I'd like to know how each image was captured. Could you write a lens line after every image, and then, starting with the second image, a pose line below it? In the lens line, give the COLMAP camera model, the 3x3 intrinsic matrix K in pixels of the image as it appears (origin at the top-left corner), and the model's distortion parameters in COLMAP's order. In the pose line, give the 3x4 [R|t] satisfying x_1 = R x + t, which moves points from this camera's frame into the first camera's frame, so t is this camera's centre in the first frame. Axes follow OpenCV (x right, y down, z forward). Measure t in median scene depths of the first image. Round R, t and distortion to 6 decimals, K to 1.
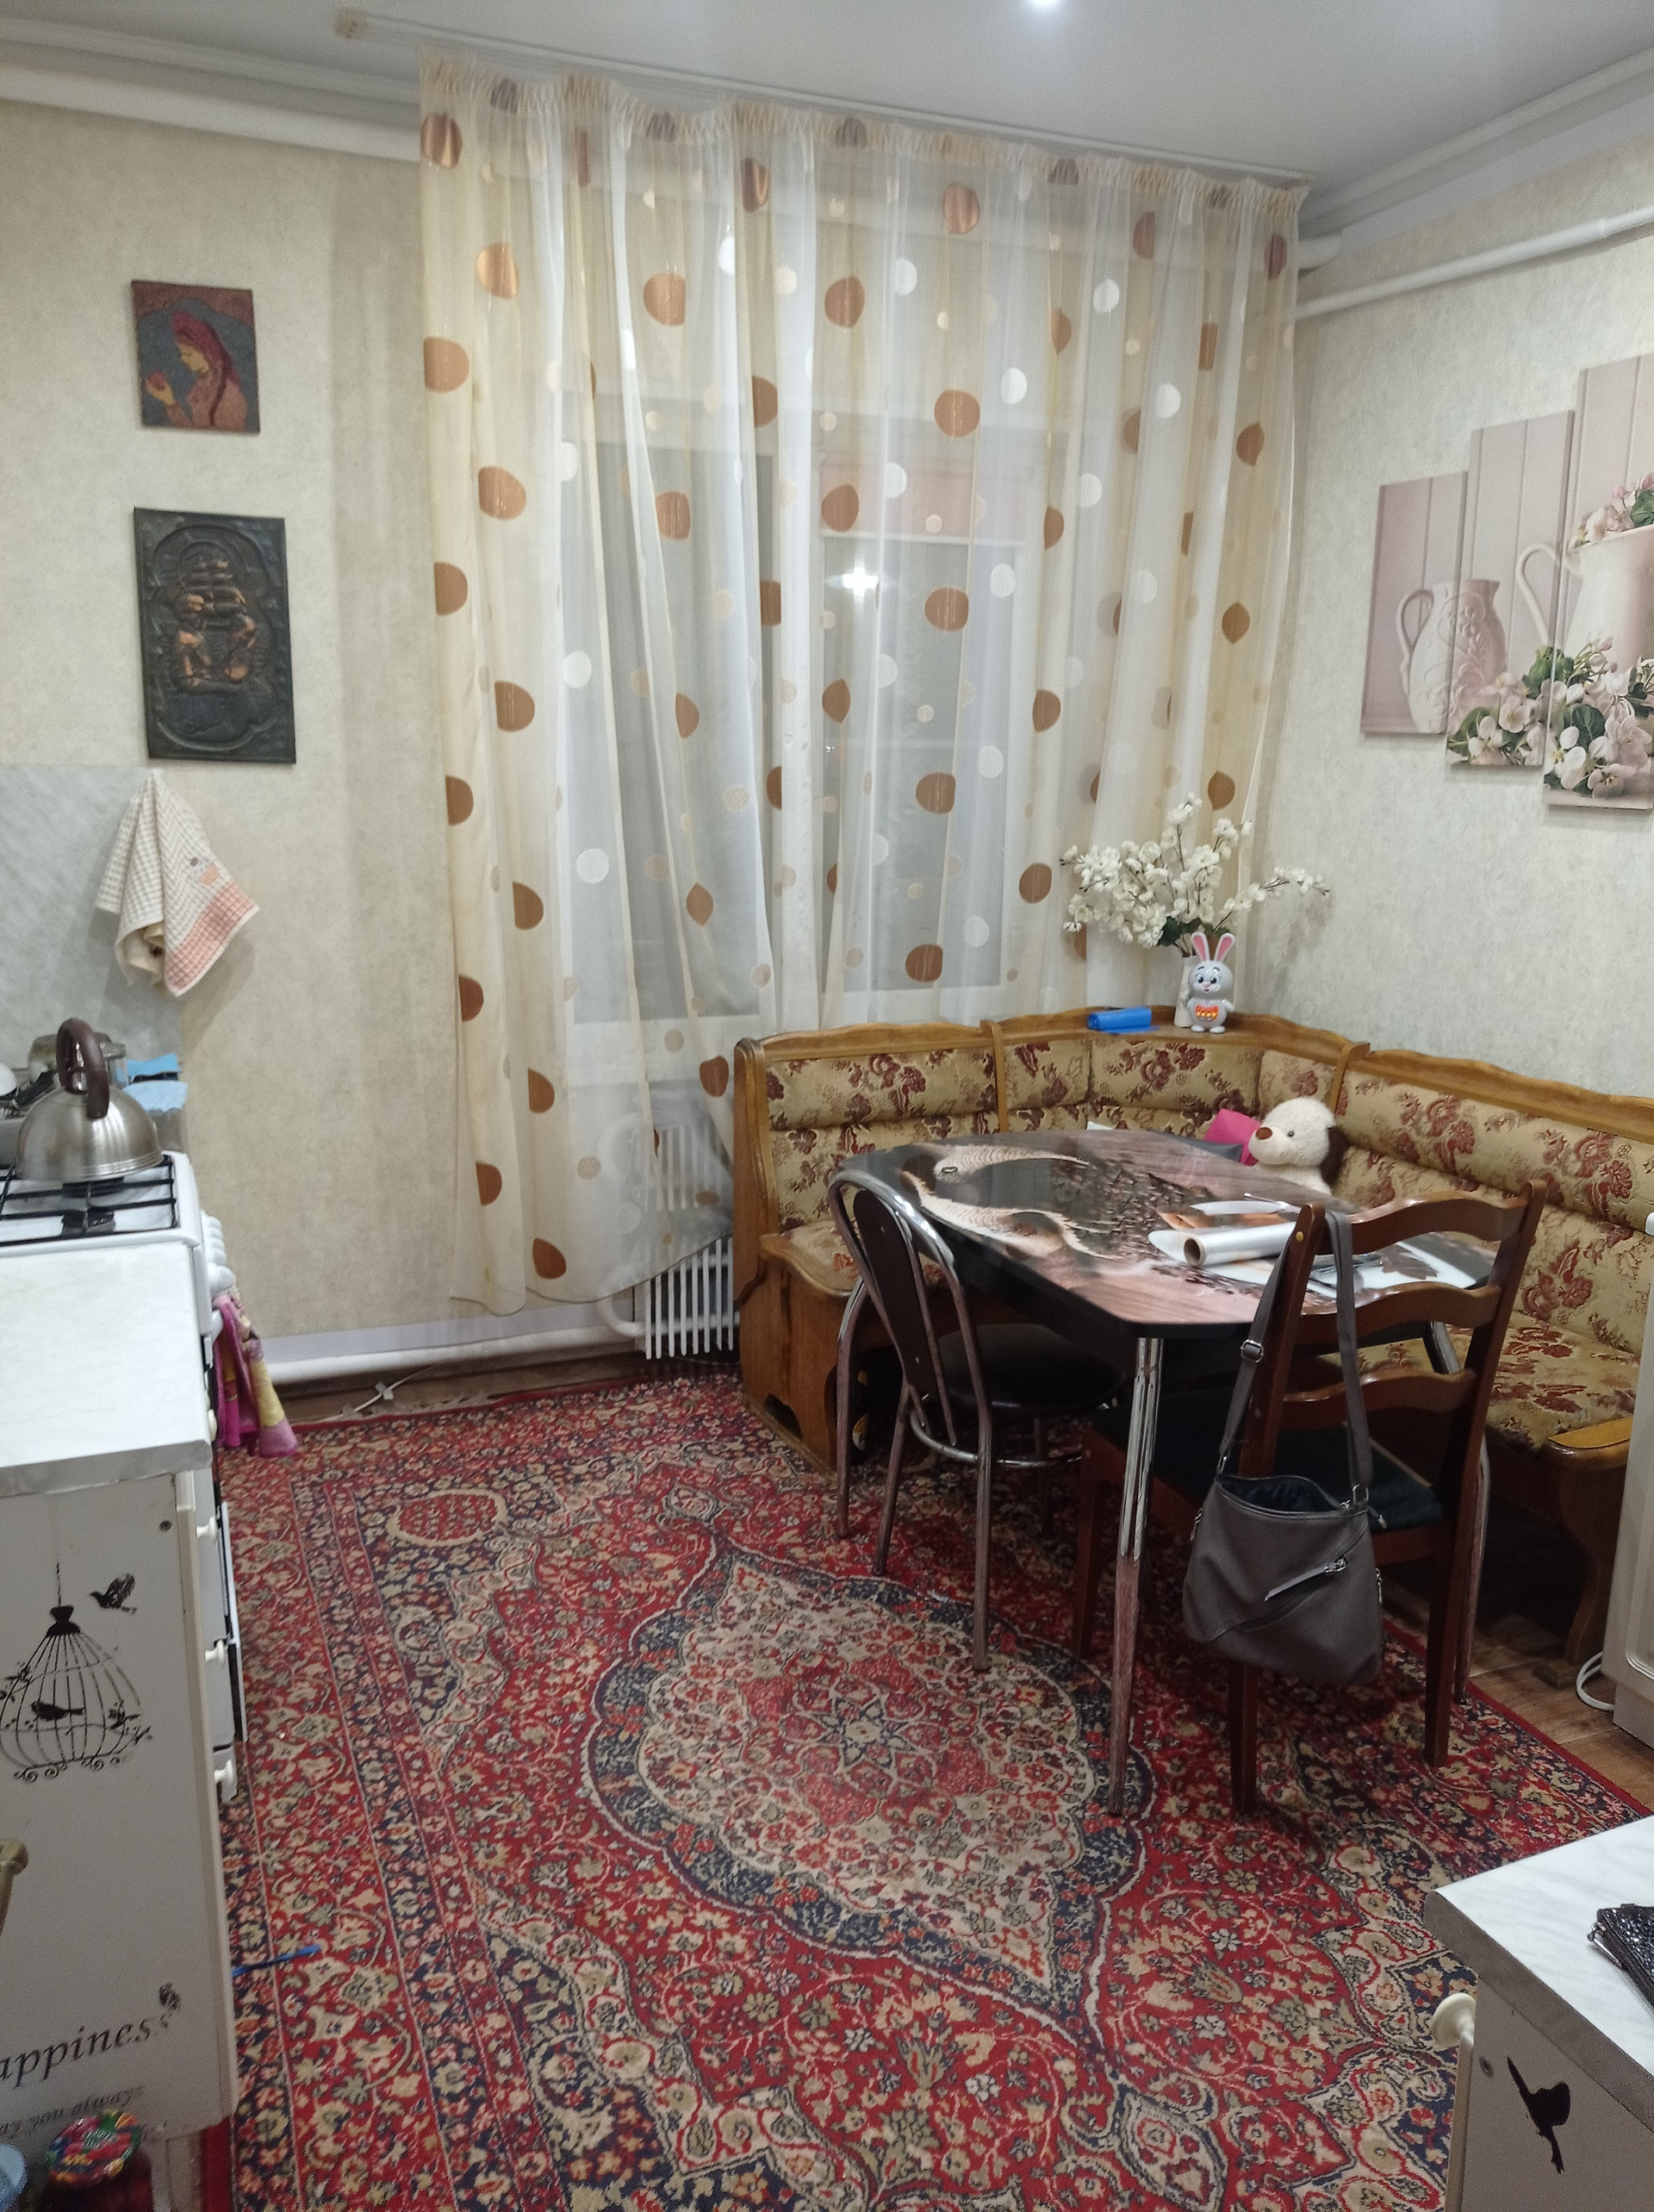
lens RADIAL K [[1612.8, 0, 809.9], [0, 1612.8, 1091.8], [0, 0, 1]] dist [0.044251, 0.006202]
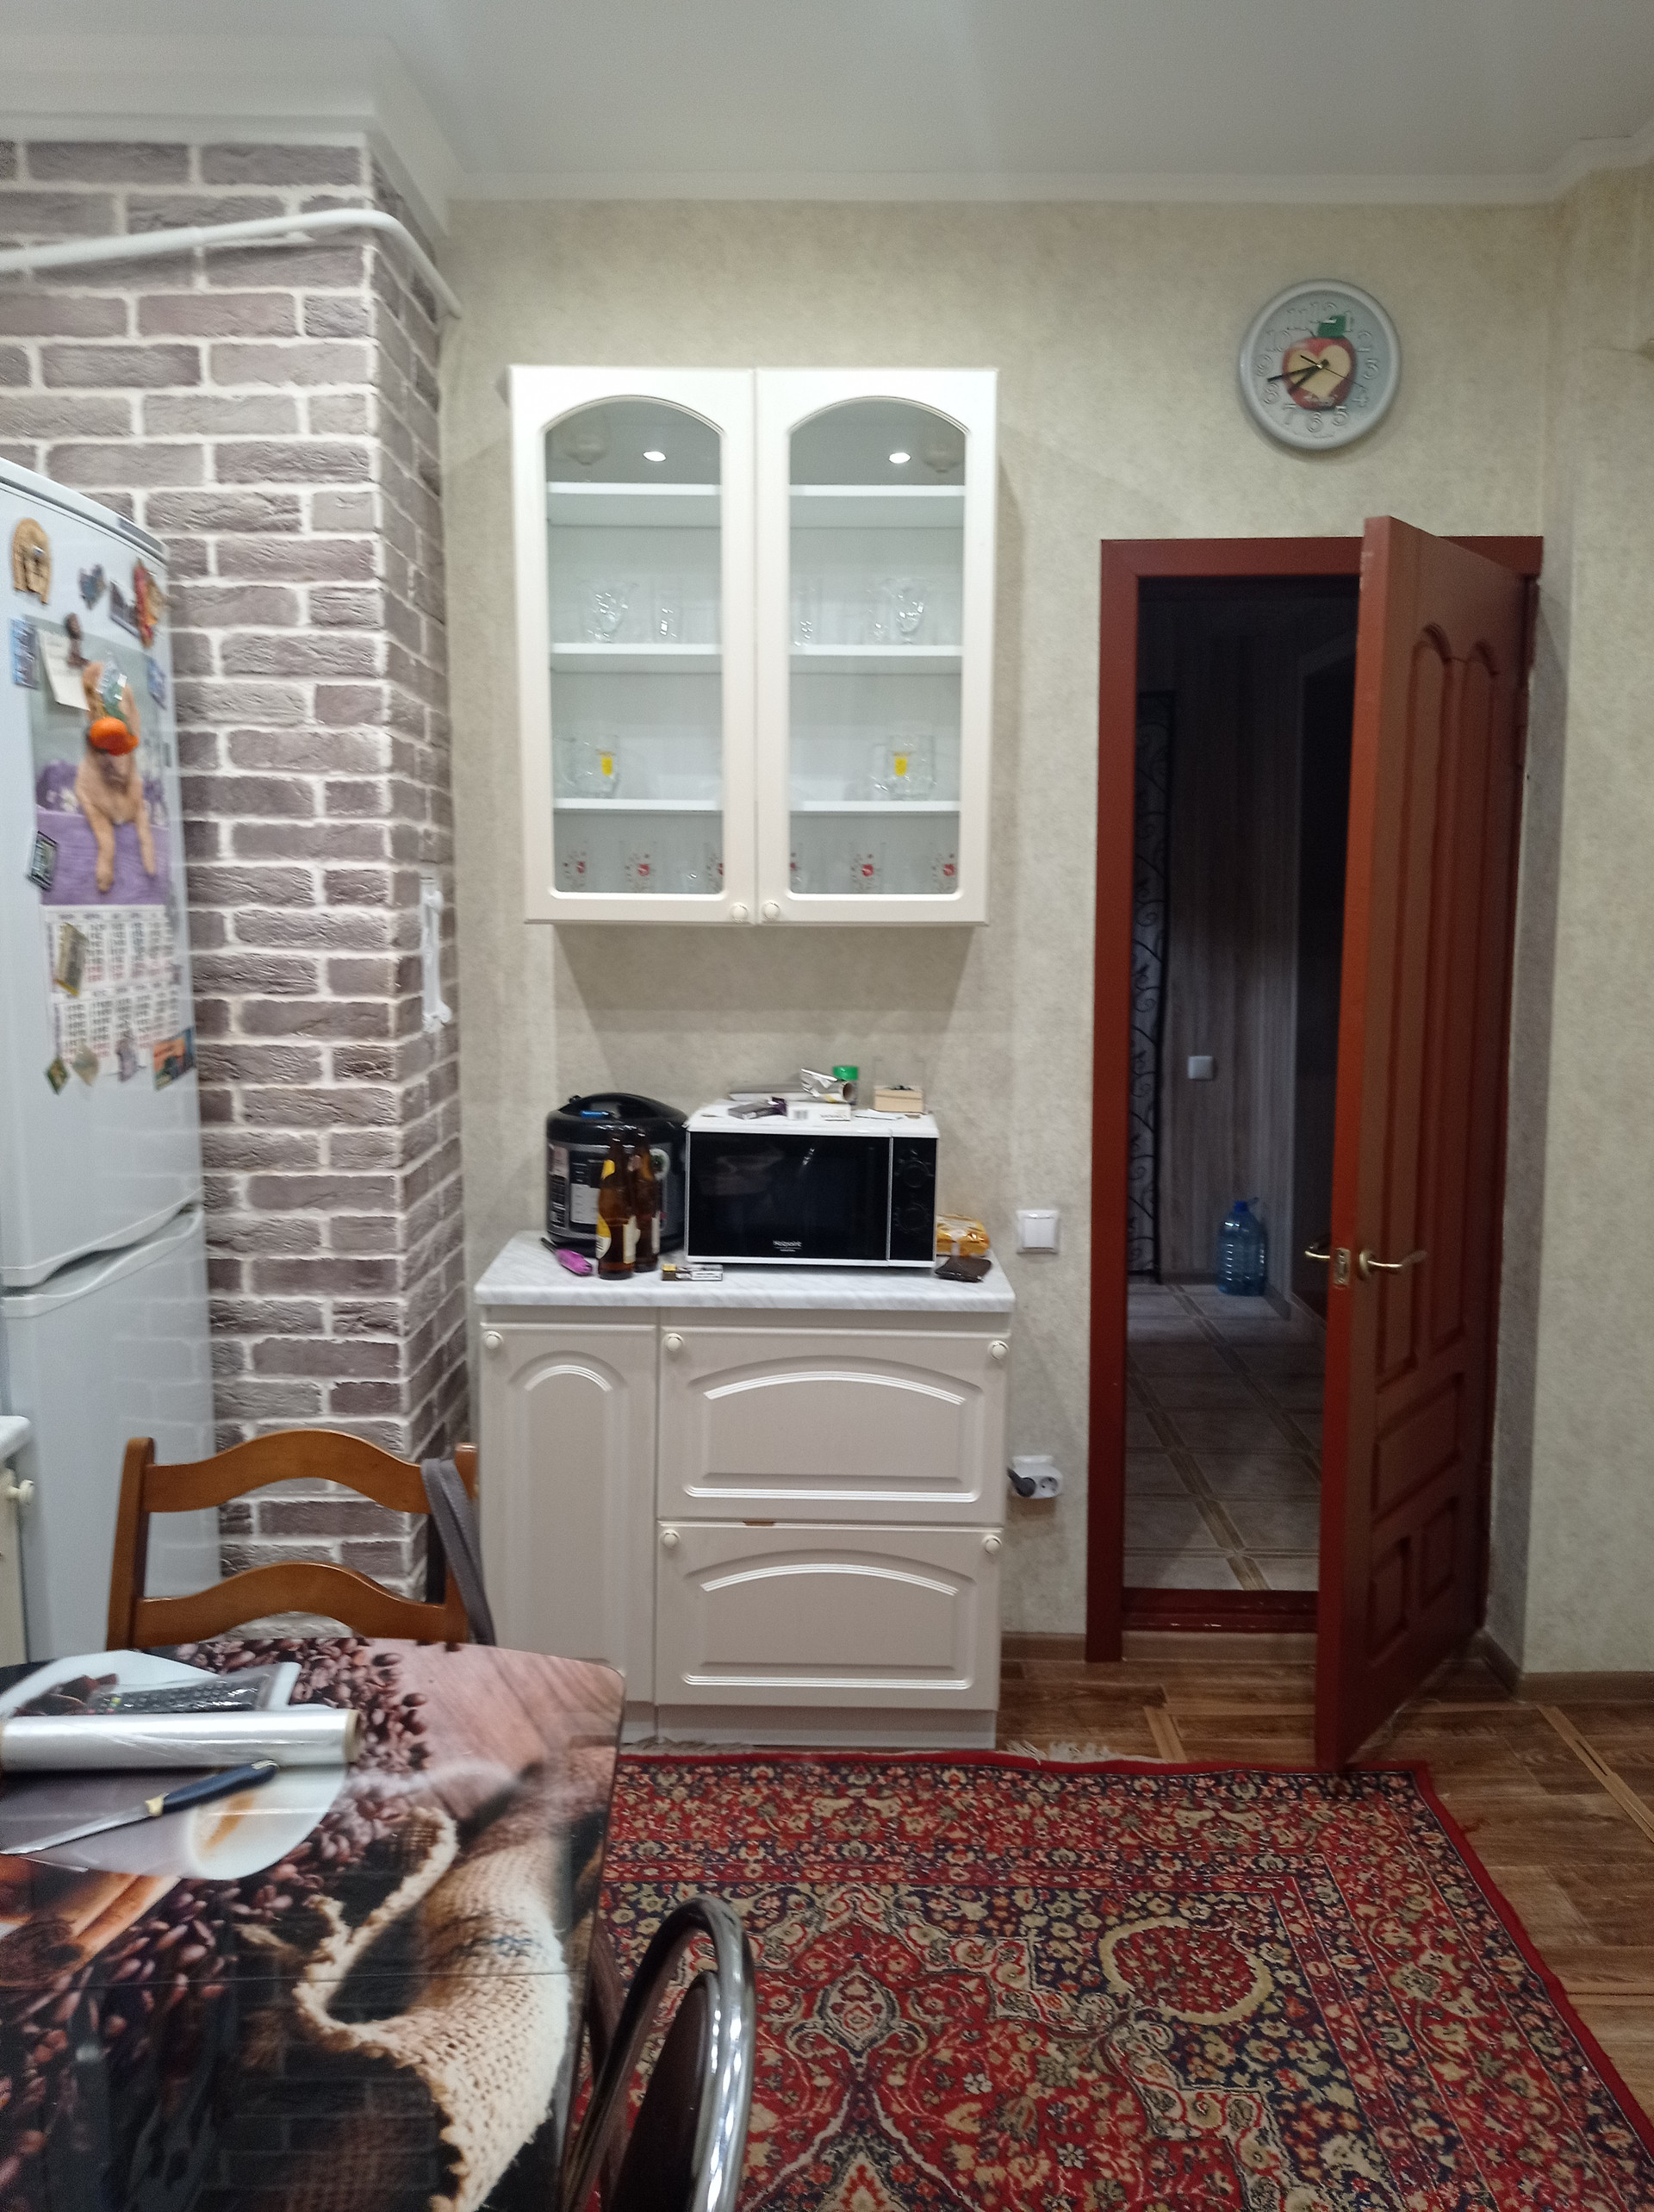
lens RADIAL K [[1612.8, 0, 809.9], [0, 1612.8, 1091.8], [0, 0, 1]] dist [0.044251, 0.006202]
pose [[-0.919170, -0.064983, 0.388464, -0.180811], [0.068578, 0.944824, 0.320320, -0.403811], [-0.387845, 0.321068, -0.863997, 1.781300]]
